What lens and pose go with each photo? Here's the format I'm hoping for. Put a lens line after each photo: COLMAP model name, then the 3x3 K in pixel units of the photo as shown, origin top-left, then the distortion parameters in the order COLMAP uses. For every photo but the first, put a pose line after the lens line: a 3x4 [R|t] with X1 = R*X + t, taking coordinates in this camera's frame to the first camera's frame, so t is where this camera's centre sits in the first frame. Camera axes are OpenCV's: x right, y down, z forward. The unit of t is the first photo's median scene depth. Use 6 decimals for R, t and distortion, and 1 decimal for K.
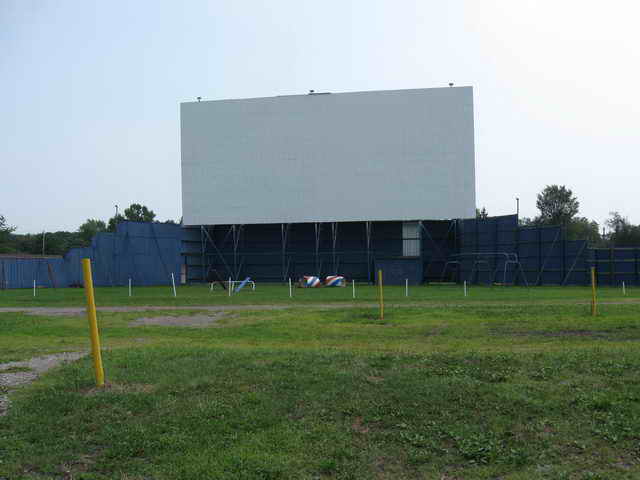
lens RADIAL K [[770.8, 0, 320.0], [0, 770.8, 240.0], [0, 0, 1]] dist [-0.347887, -0.002686]
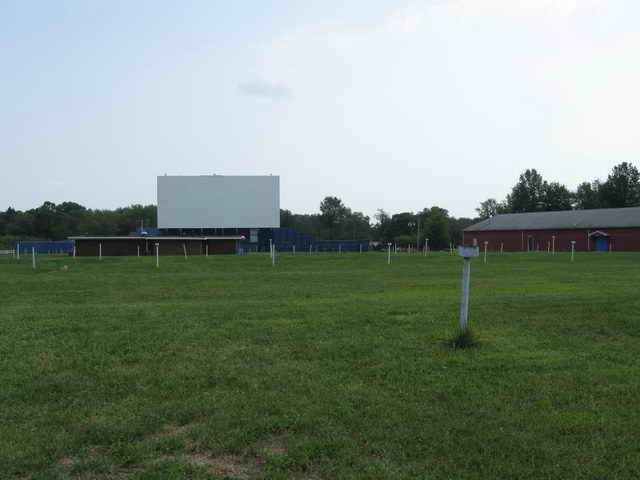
lens RADIAL K [[653.1, 0, 320.0], [0, 653.1, 240.0], [0, 0, 1]] dist [-0.163956, -0.004417]
pose [[0.965533, 0.005389, 0.260224, -0.221031], [-0.012057, 0.999638, 0.024035, -0.037838], [-0.260000, -0.026344, 0.965249, -1.092194]]
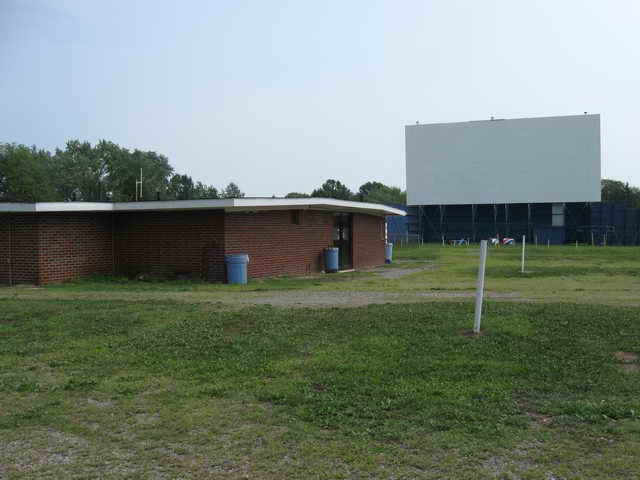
lens RADIAL K [[653.1, 0, 320.0], [0, 653.1, 240.0], [0, 0, 1]] dist [-0.163956, -0.004417]
pose [[0.973159, 0.006818, -0.230034, -0.048732], [0.005487, 0.998590, 0.052810, -0.019975], [0.230070, -0.052655, 0.971749, -0.342576]]
